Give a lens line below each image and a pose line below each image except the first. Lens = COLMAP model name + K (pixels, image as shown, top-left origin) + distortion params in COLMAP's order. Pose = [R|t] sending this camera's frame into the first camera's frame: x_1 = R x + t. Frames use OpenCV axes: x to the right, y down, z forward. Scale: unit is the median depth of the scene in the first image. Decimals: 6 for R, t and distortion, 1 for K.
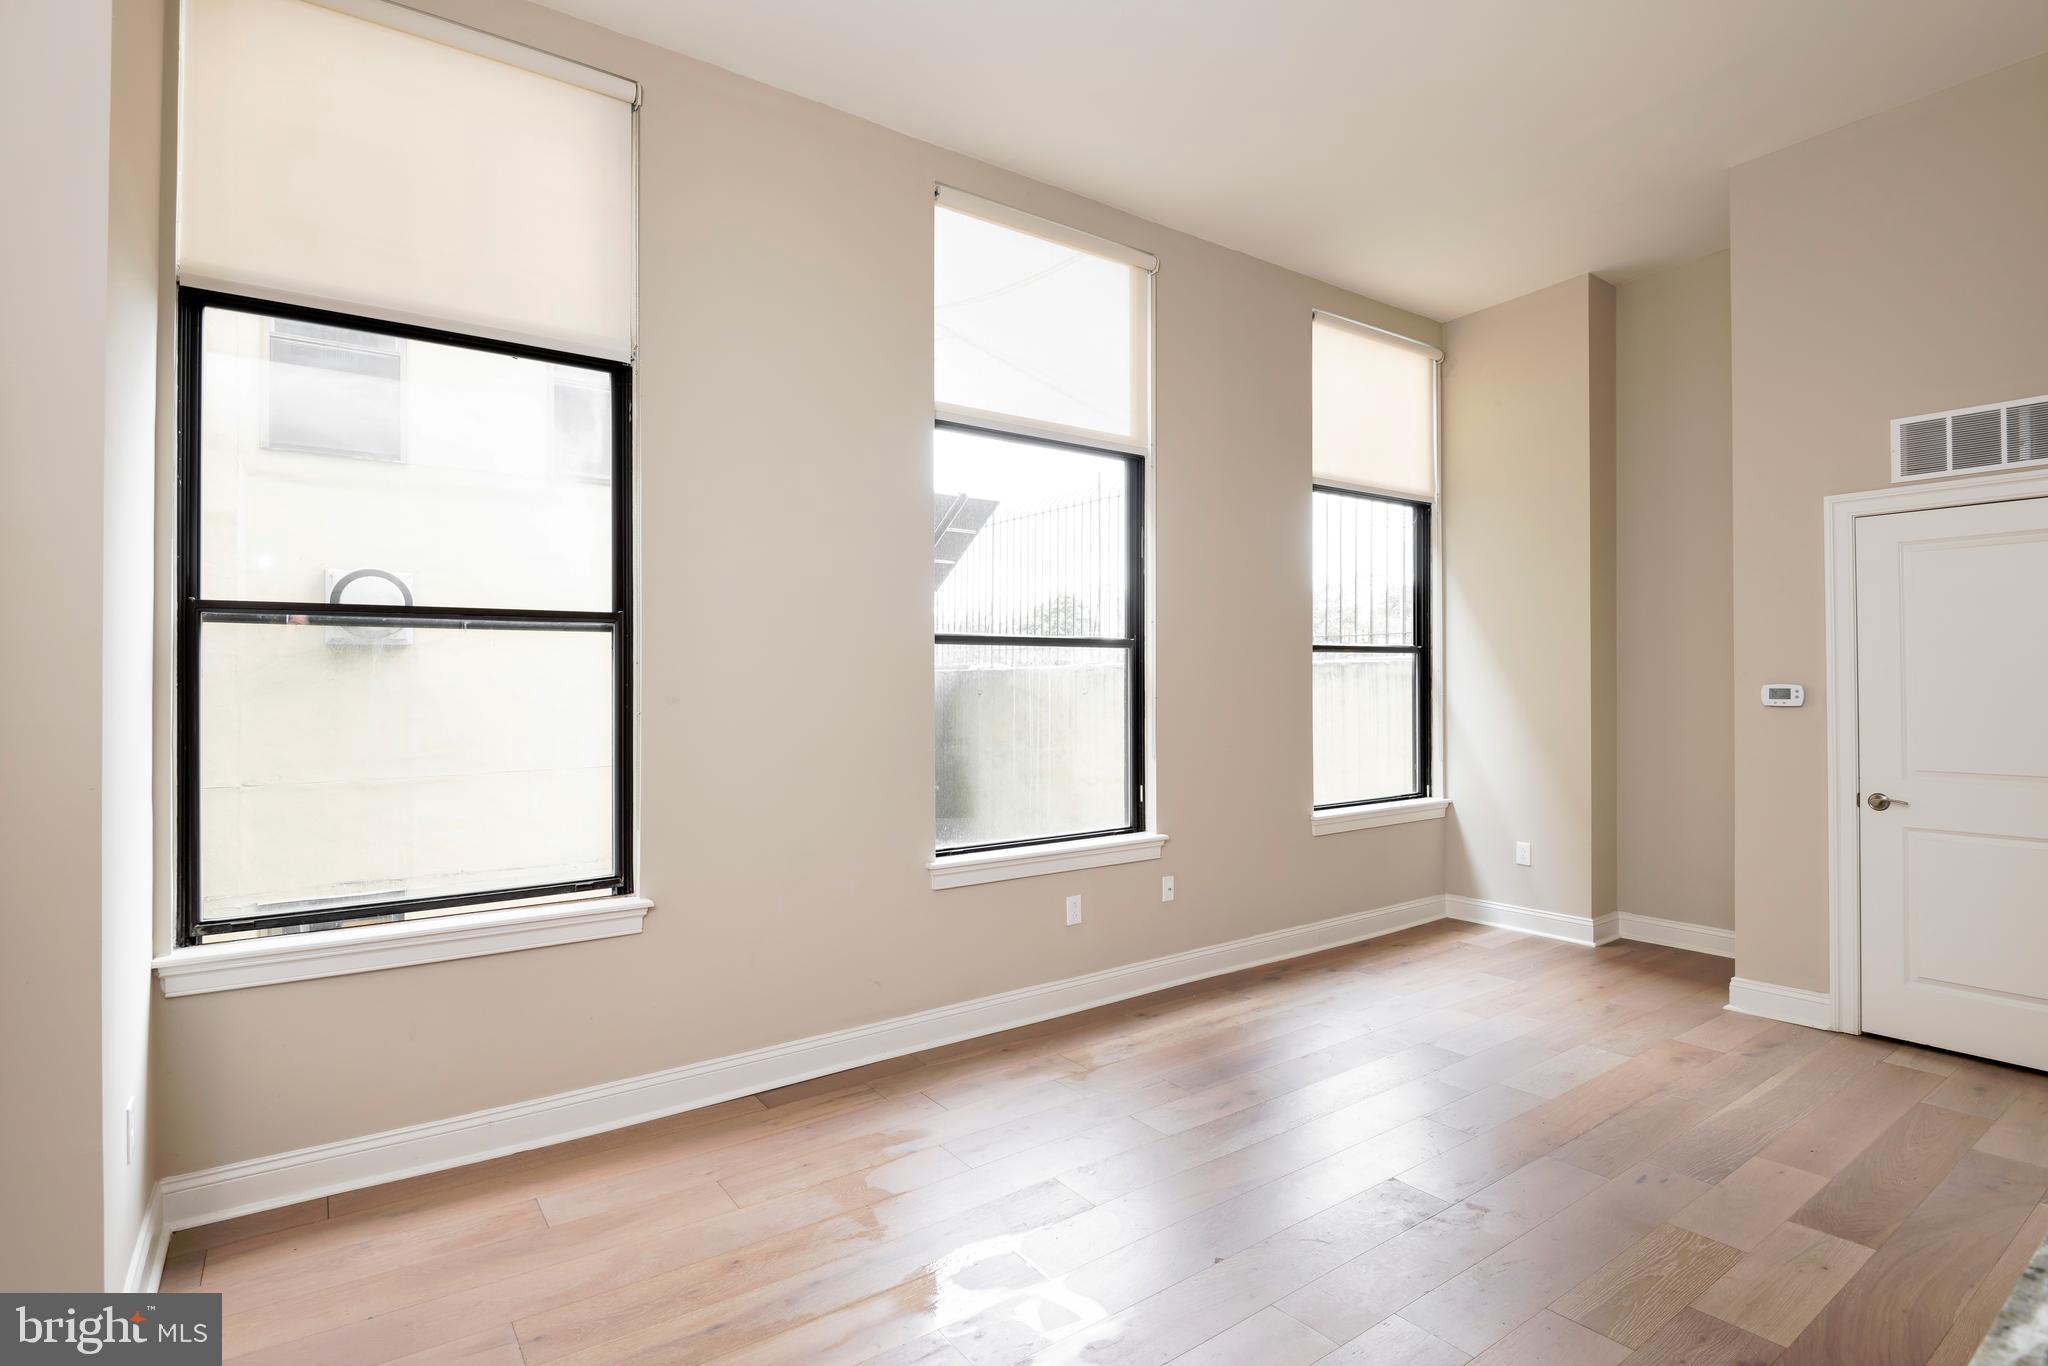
lens RADIAL K [[993.6, 0, 1024.0], [0, 993.6, 683.0], [0, 0, 1]] dist [0.001685, -0.013181]
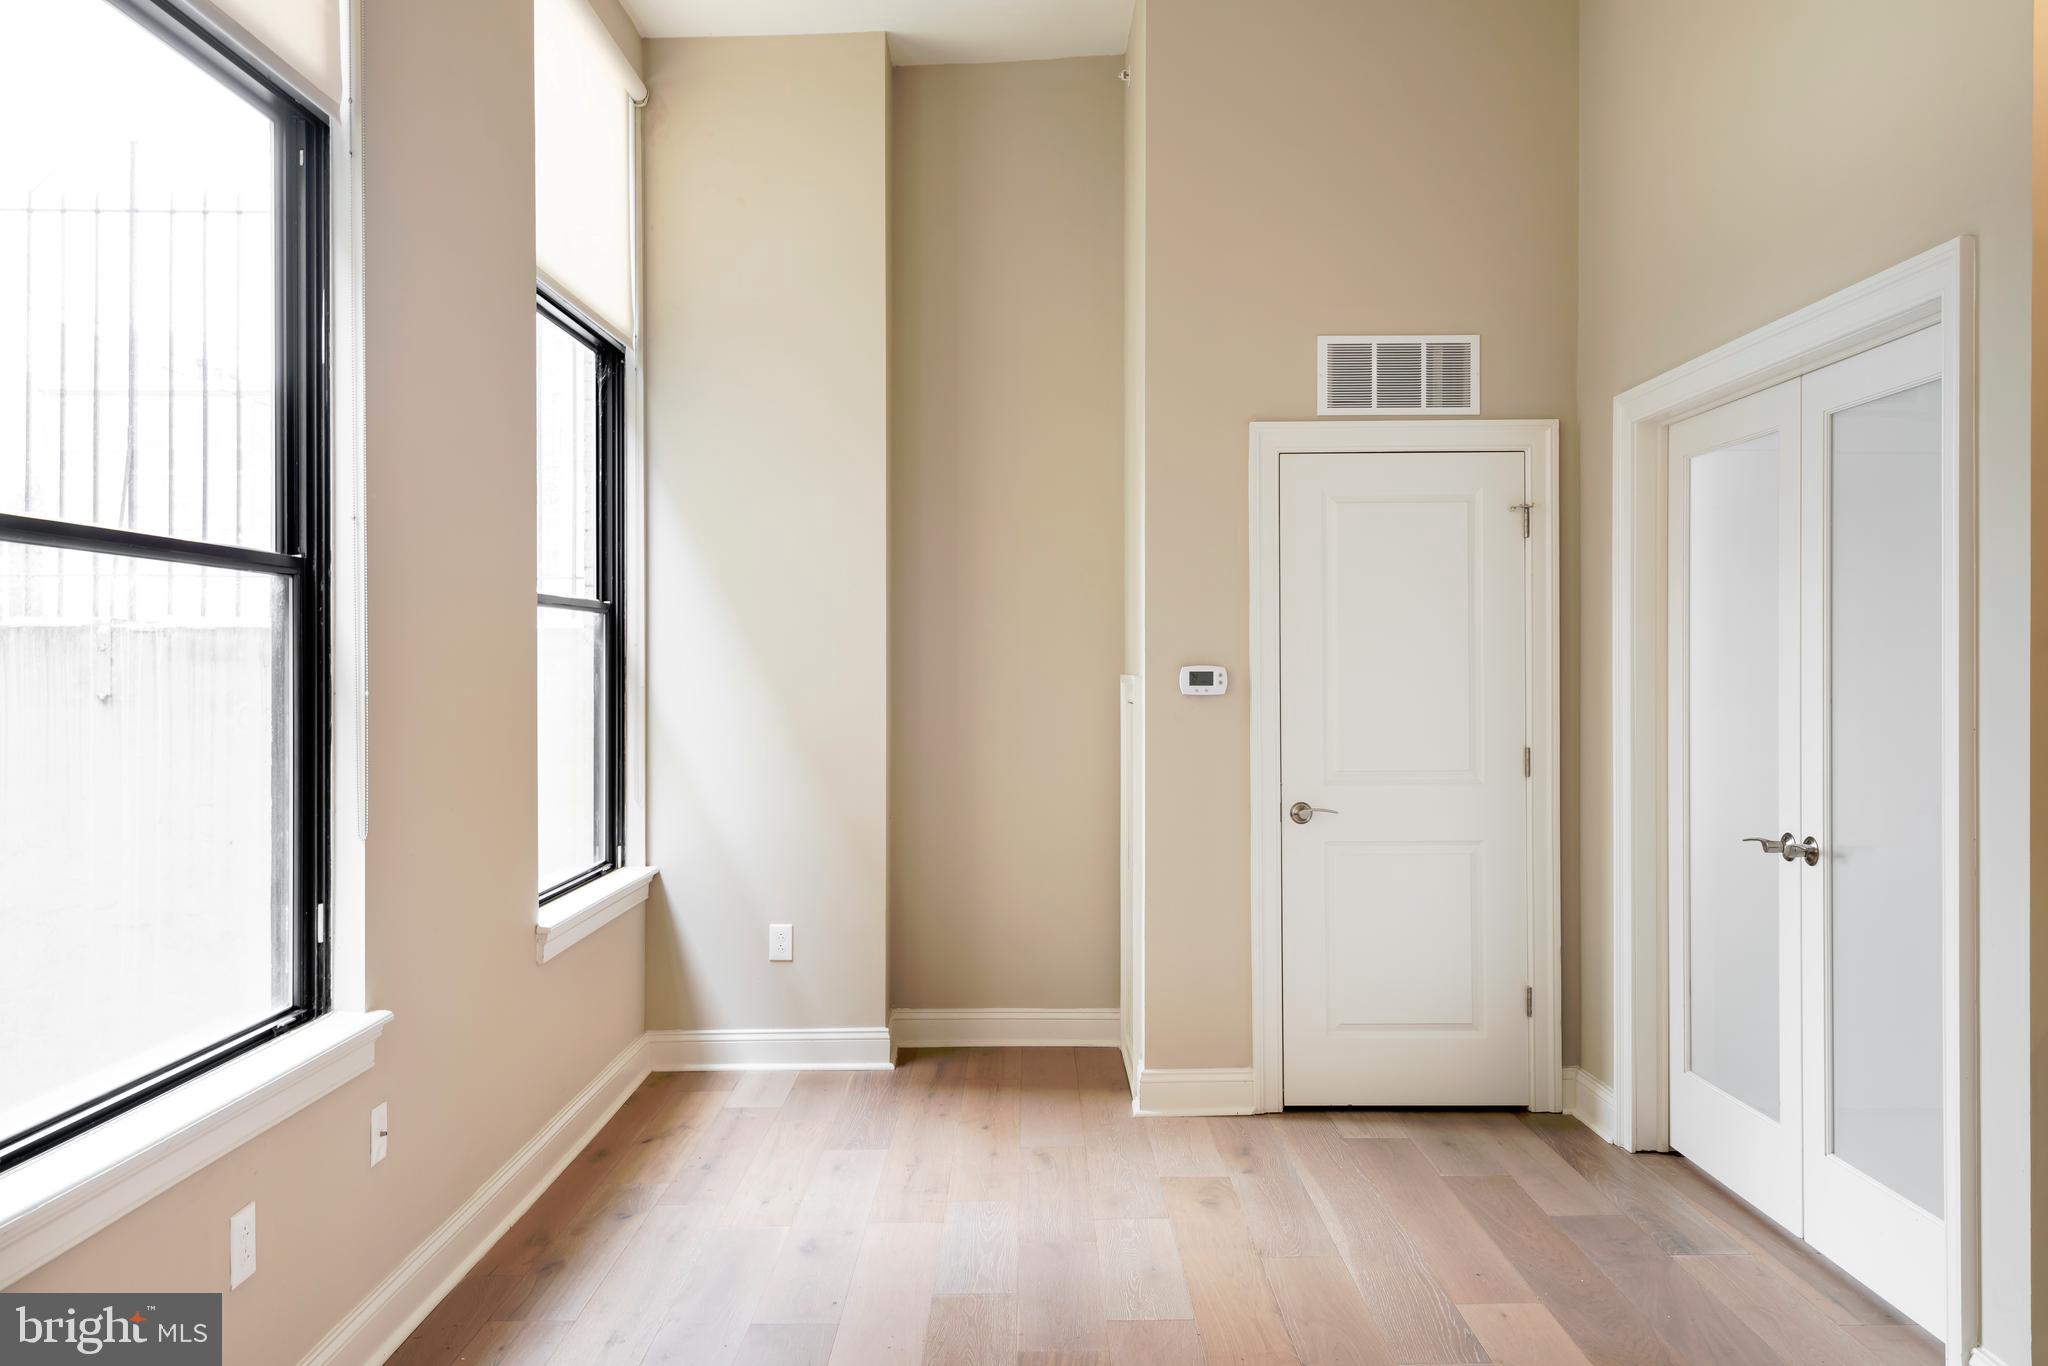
lens RADIAL K [[1598.3, 0, 1024.0], [0, 1598.3, 683.0], [0, 0, 1]] dist [0.031715, -0.000791]
pose [[0.581731, -0.006710, 0.813354, -0.270702], [0.002083, 0.999975, 0.006759, 0.005070], [-0.813379, -0.002238, 0.581730, 0.367435]]
